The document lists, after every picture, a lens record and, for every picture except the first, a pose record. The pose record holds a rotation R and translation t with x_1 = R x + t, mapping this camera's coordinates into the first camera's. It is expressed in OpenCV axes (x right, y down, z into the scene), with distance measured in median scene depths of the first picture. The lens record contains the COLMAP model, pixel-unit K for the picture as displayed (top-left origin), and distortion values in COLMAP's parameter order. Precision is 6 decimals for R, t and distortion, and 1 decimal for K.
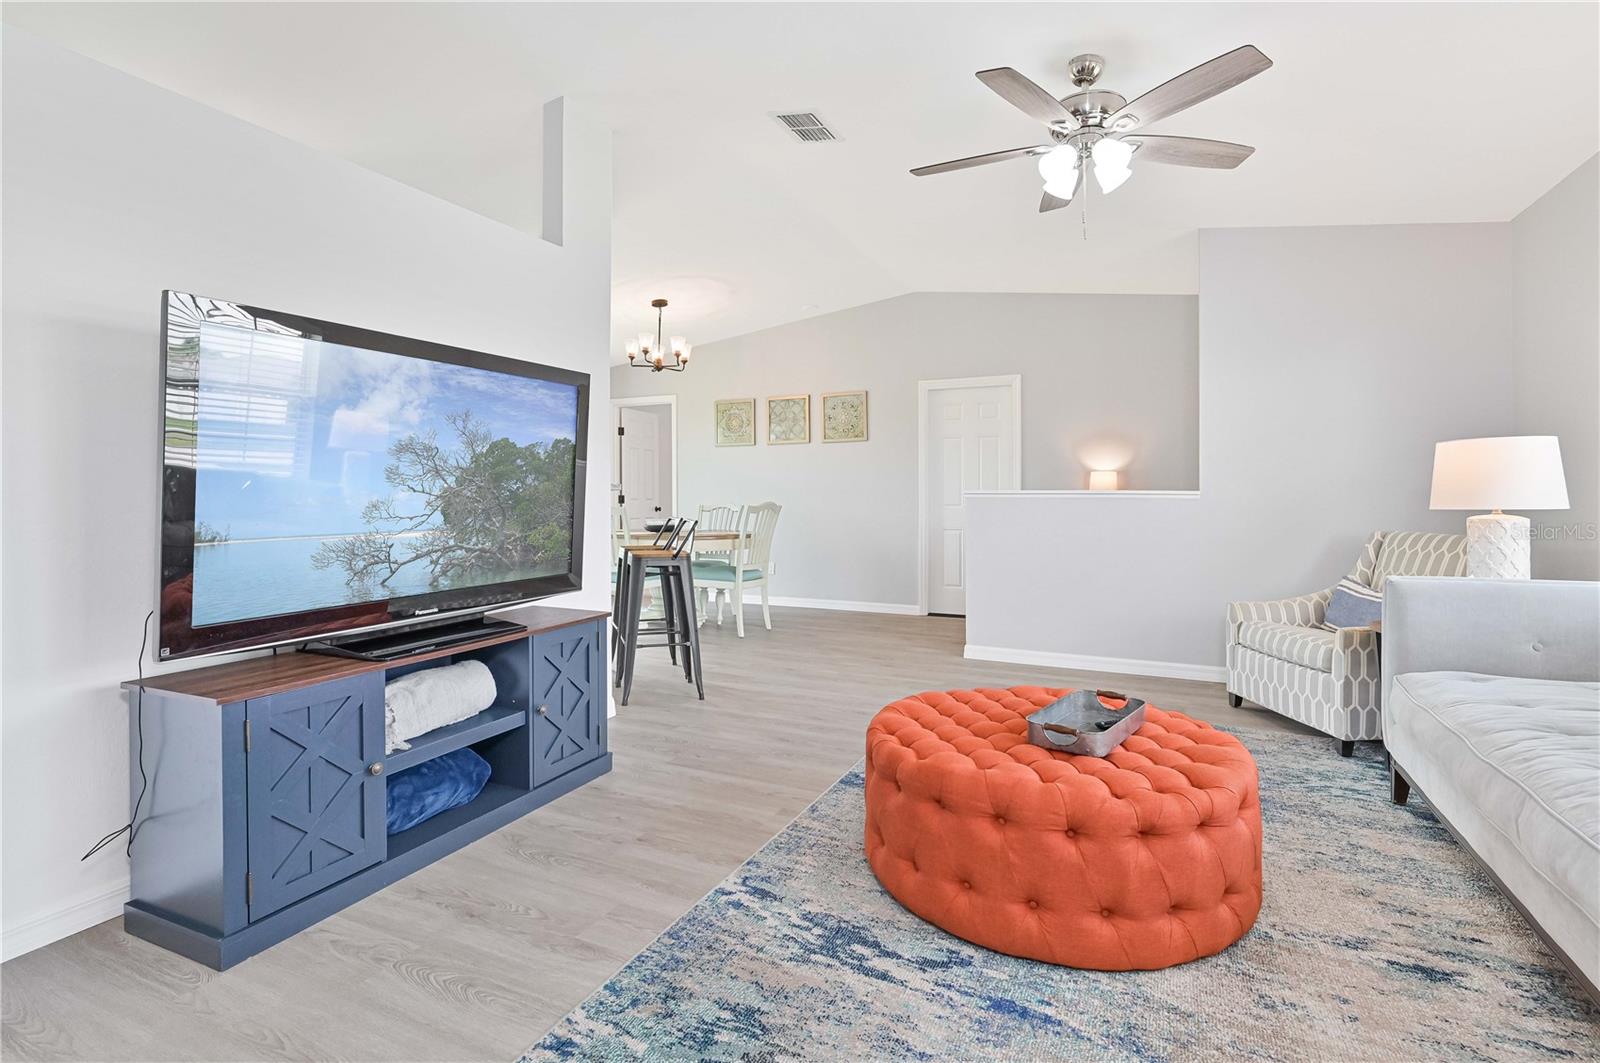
lens RADIAL K [[780.1, 0, 811.4], [0, 780.1, 501.5], [0, 0, 1]] dist [0.004143, 0.000000]
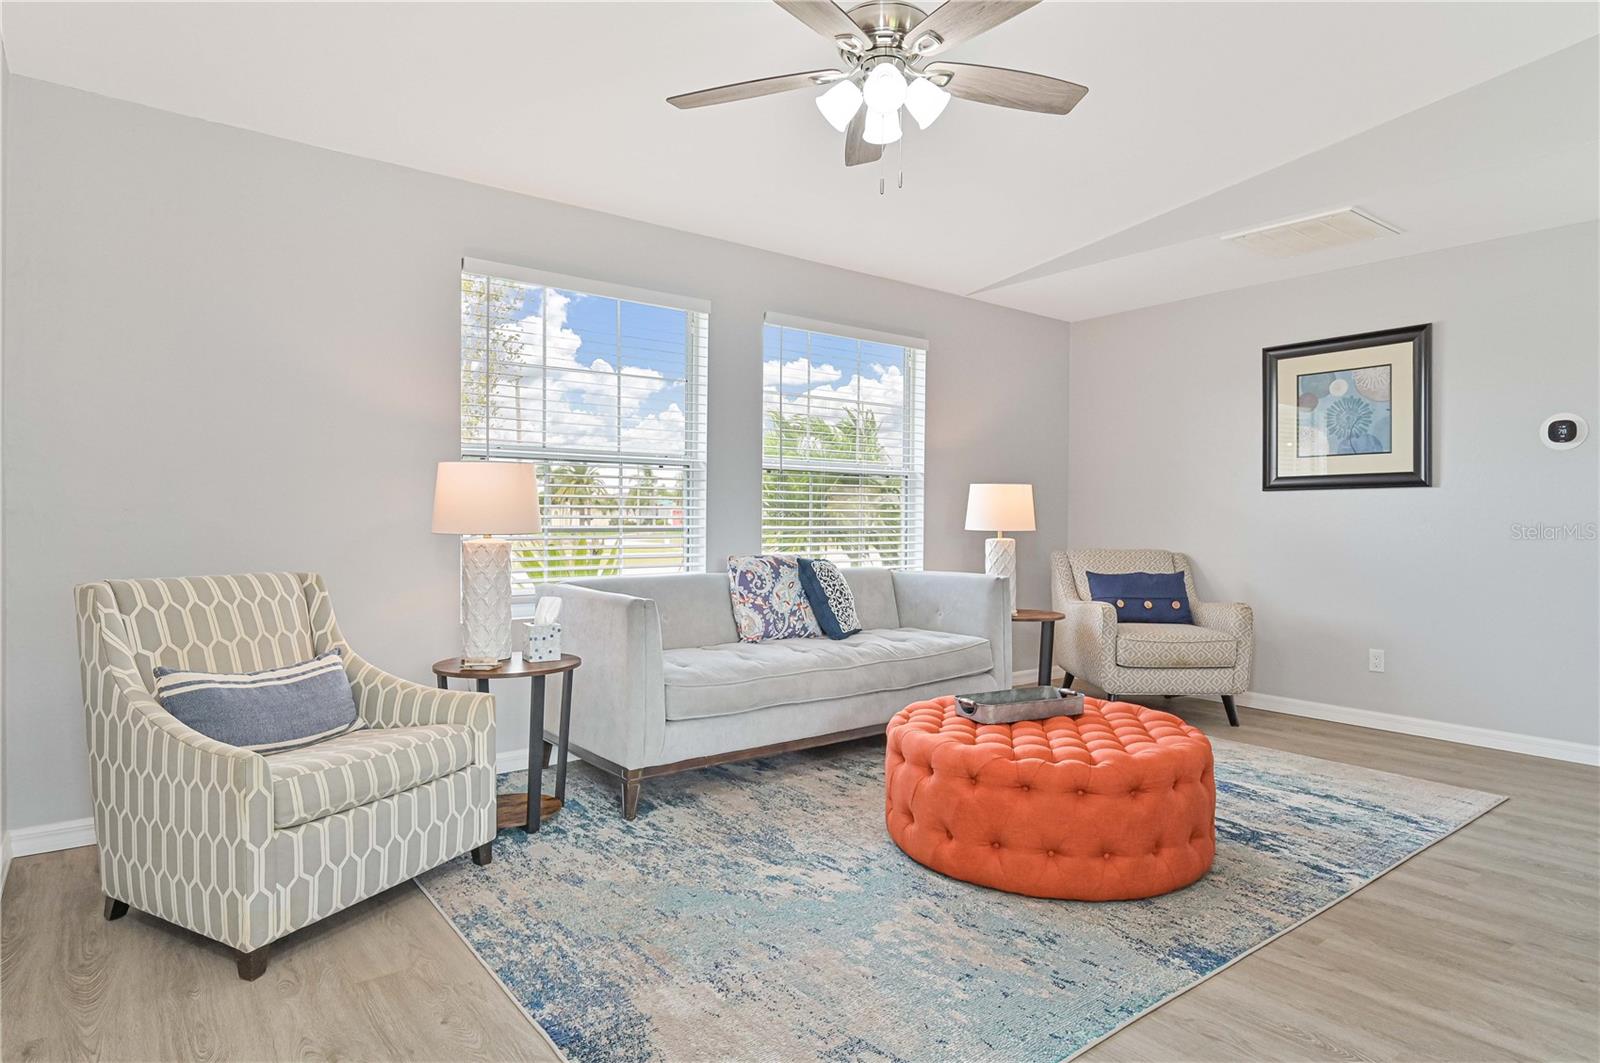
lens RADIAL K [[888.2, 0, 790.0], [0, 888.2, 526.6], [0, 0, 1]] dist [-0.001278, 0.003145]
pose [[-0.882438, -0.010852, 0.470304, 0.013539], [-0.002116, 0.999815, 0.019101, -0.026805], [-0.470424, 0.015860, -0.882298, 2.184206]]
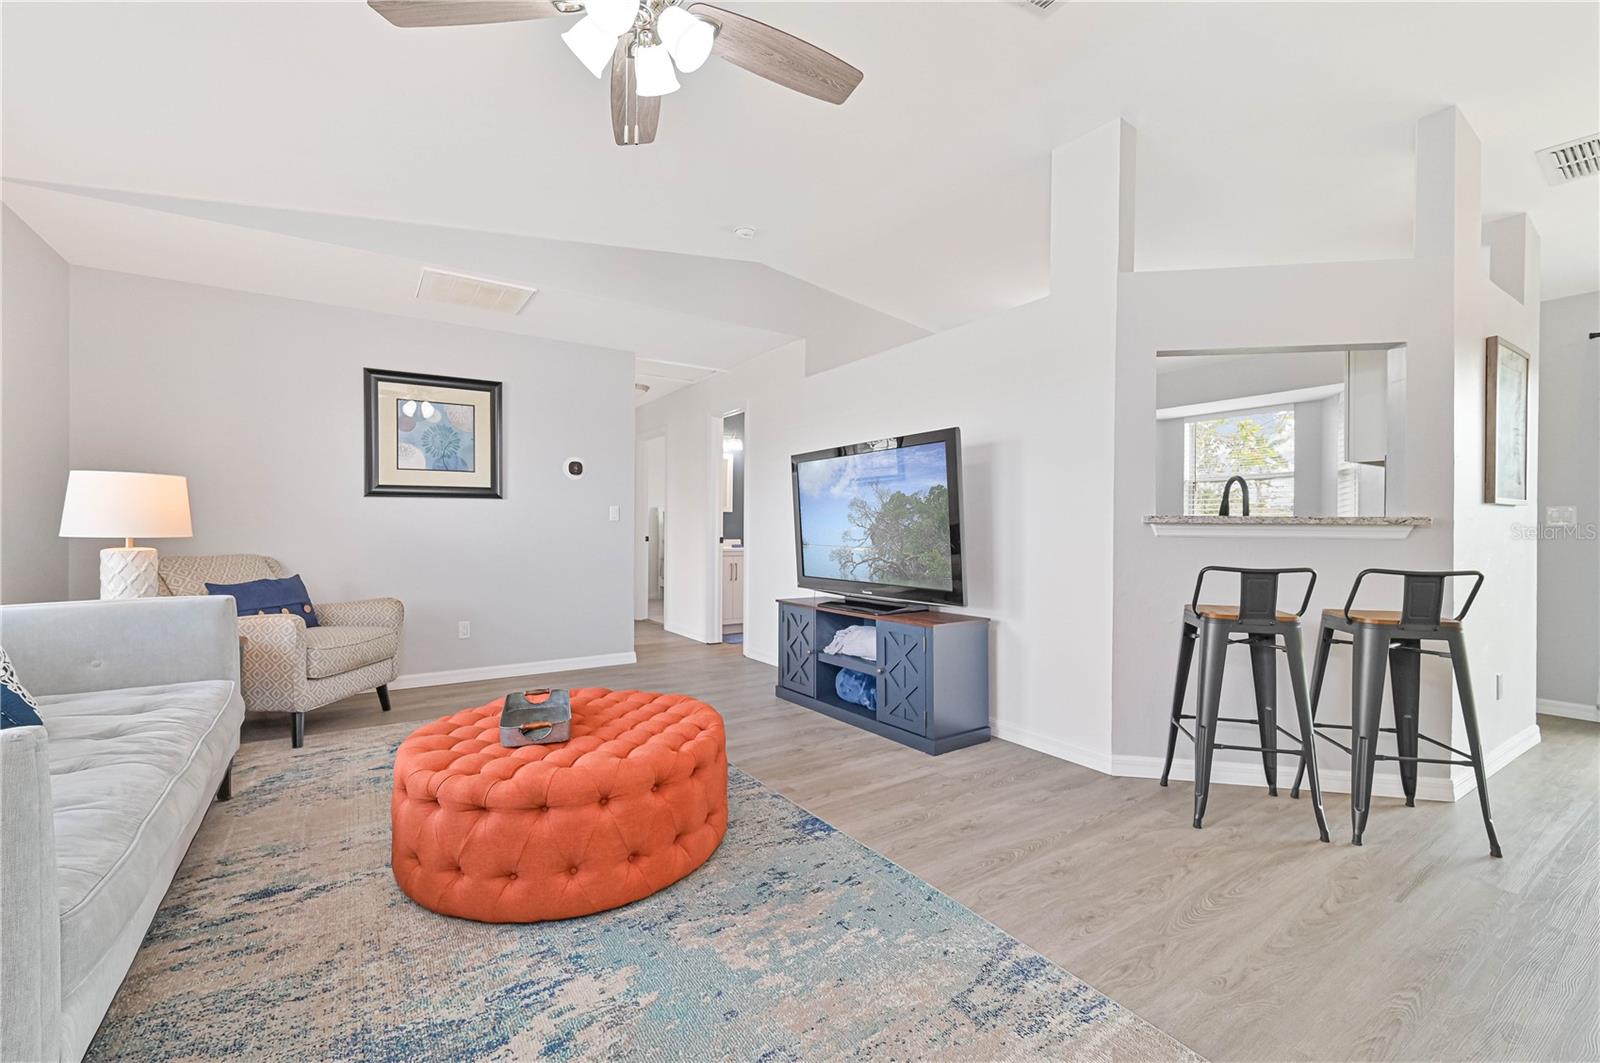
lens RADIAL K [[677.4, 0, 795.5], [0, 677.4, 527.2], [0, 0, 1]] dist [-0.000606, 0.000398]
pose [[-0.533559, -0.002029, -0.845761, 0.925229], [-0.012966, 0.999899, 0.005781, -0.017394], [0.845664, 0.014050, -0.533531, 1.701274]]
